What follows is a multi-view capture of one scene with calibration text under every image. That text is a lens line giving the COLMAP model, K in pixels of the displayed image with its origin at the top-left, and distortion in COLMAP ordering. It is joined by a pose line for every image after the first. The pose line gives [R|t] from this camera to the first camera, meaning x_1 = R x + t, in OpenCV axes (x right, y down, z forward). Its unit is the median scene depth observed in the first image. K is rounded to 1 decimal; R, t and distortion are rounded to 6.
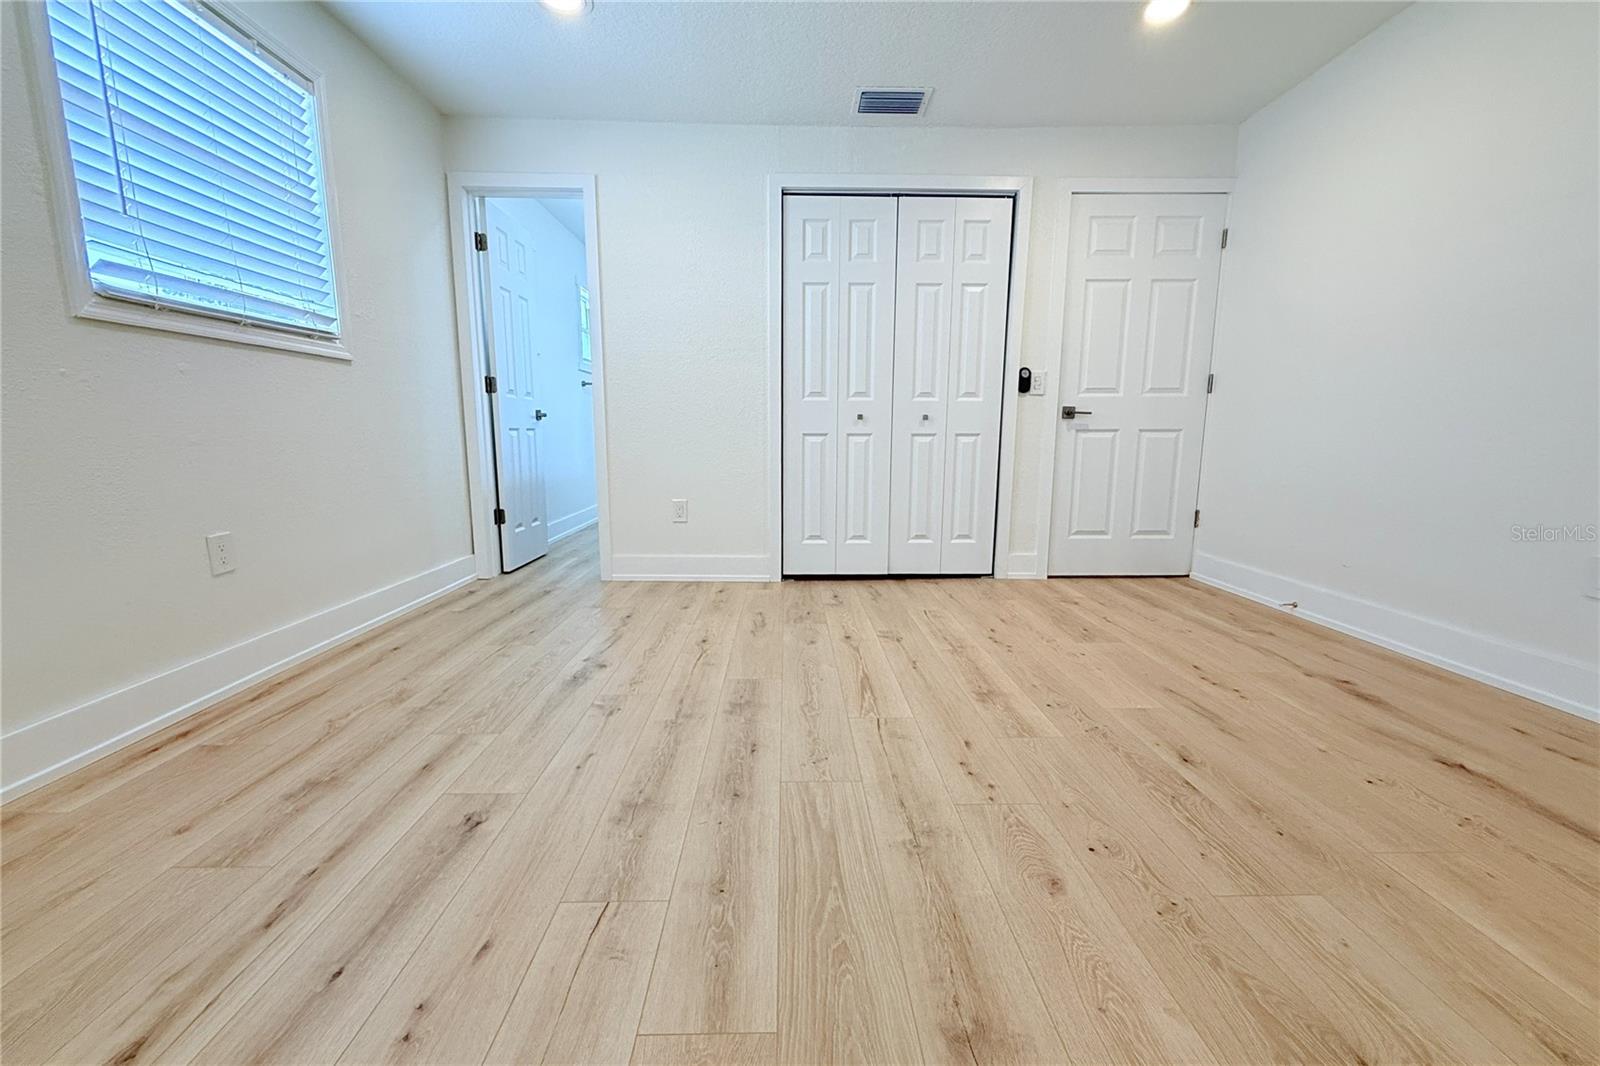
lens RADIAL K [[645.9, 0, 793.8], [0, 645.9, 532.5], [0, 0, 1]] dist [-0.000284, -0.000107]
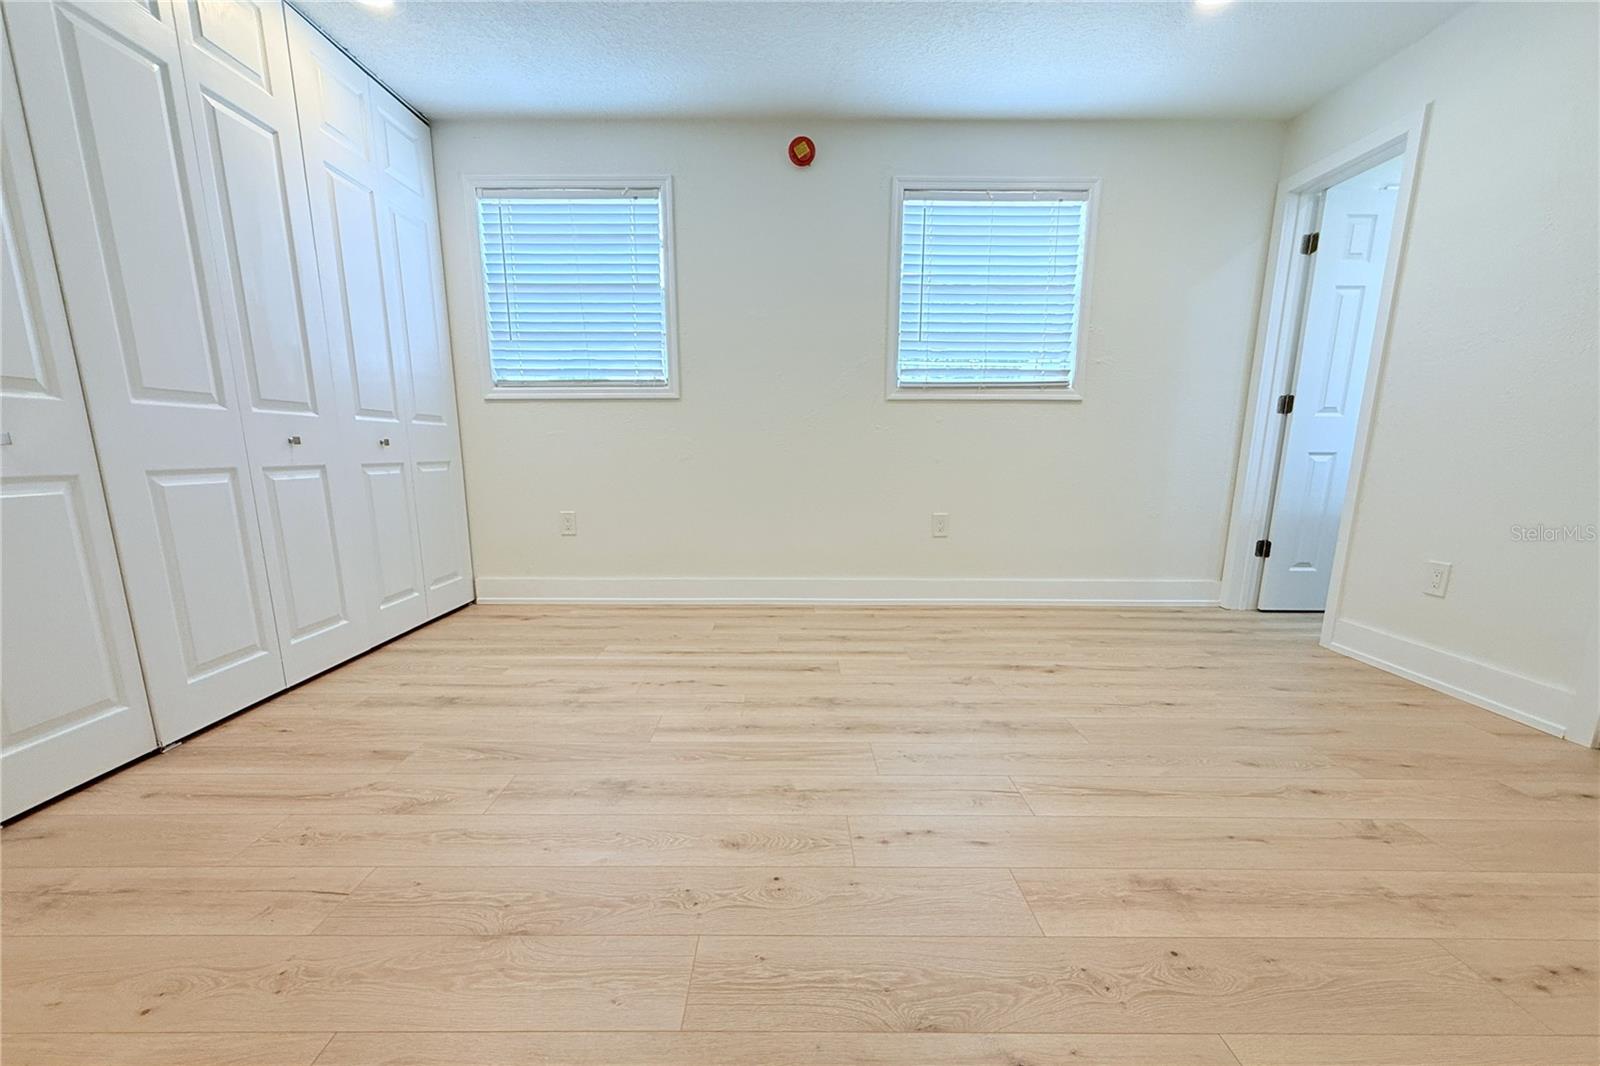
lens RADIAL K [[645.9, 0, 792.7], [0, 645.9, 582.3], [0, 0, 1]] dist [-0.000284, -0.000107]
pose [[-0.007425, 0.200394, -0.979687, 0.965483], [-0.158614, 0.967075, 0.199017, -0.114812], [0.987313, 0.156870, 0.024605, 0.659680]]
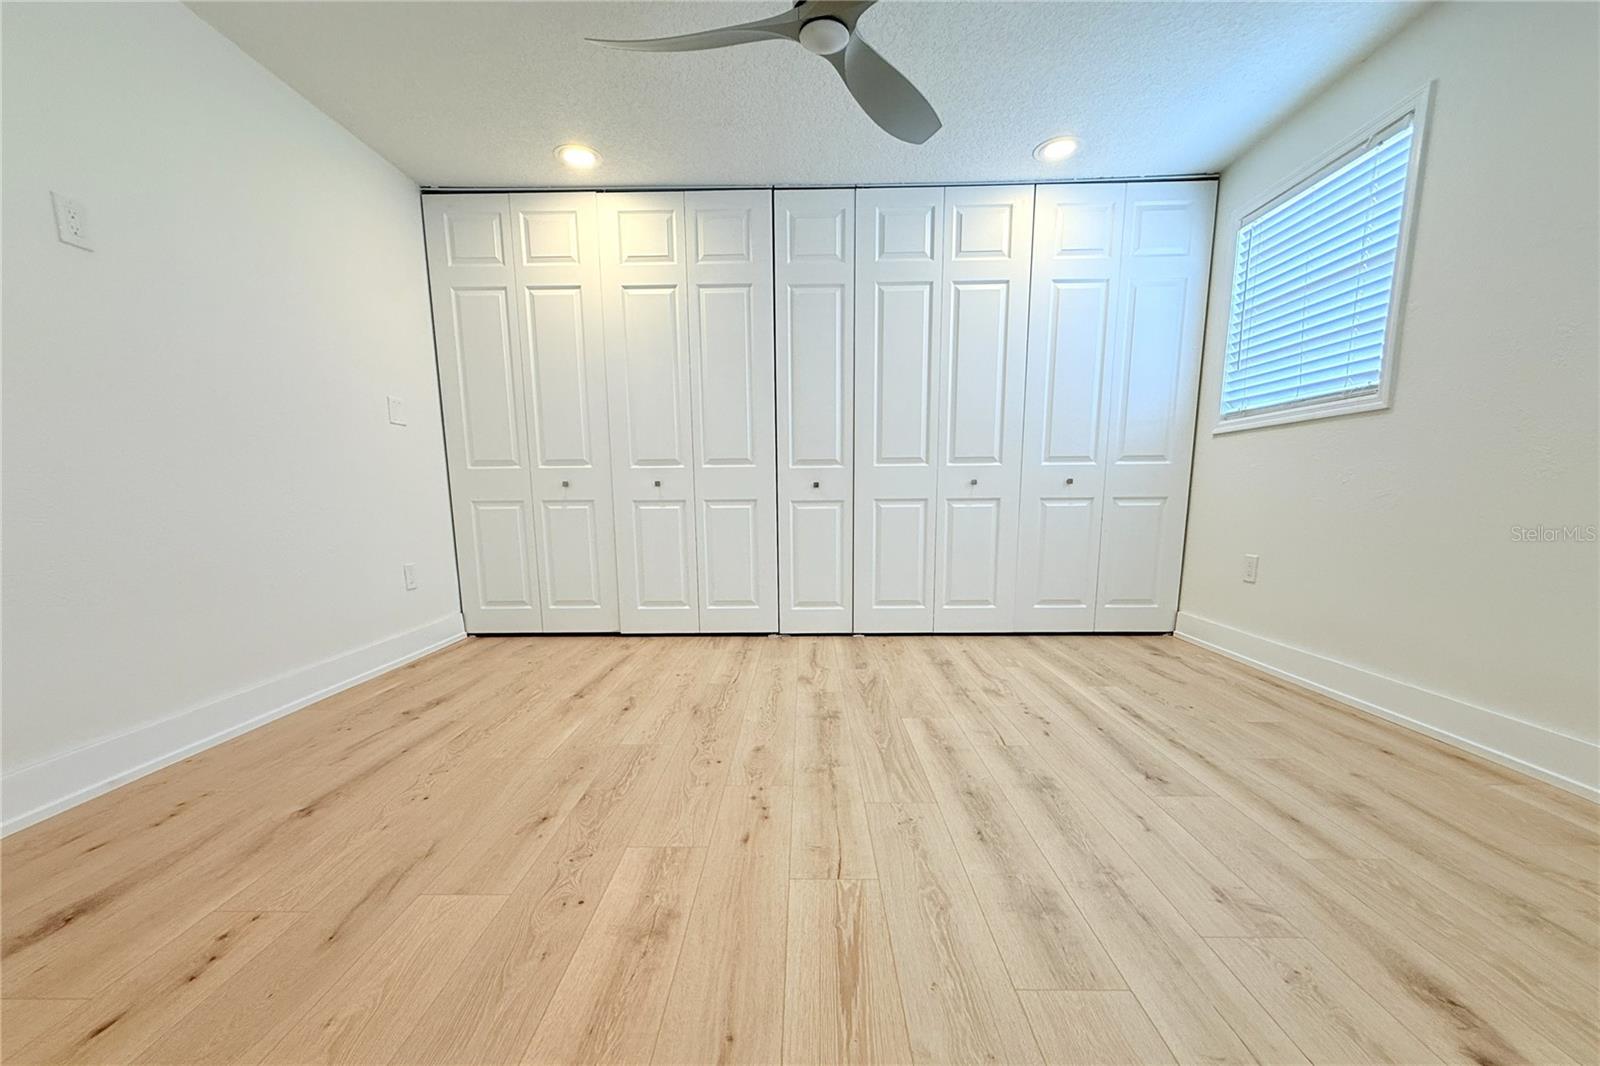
lens RADIAL K [[645.9, 0, 797.5], [0, 645.9, 595.2], [0, 0, 1]] dist [-0.000284, -0.000107]
pose [[-0.999658, 0.004525, 0.025746, 0.164200], [0.012280, 0.950761, 0.309681, -0.264630], [-0.023077, 0.309892, -0.950492, 1.674271]]
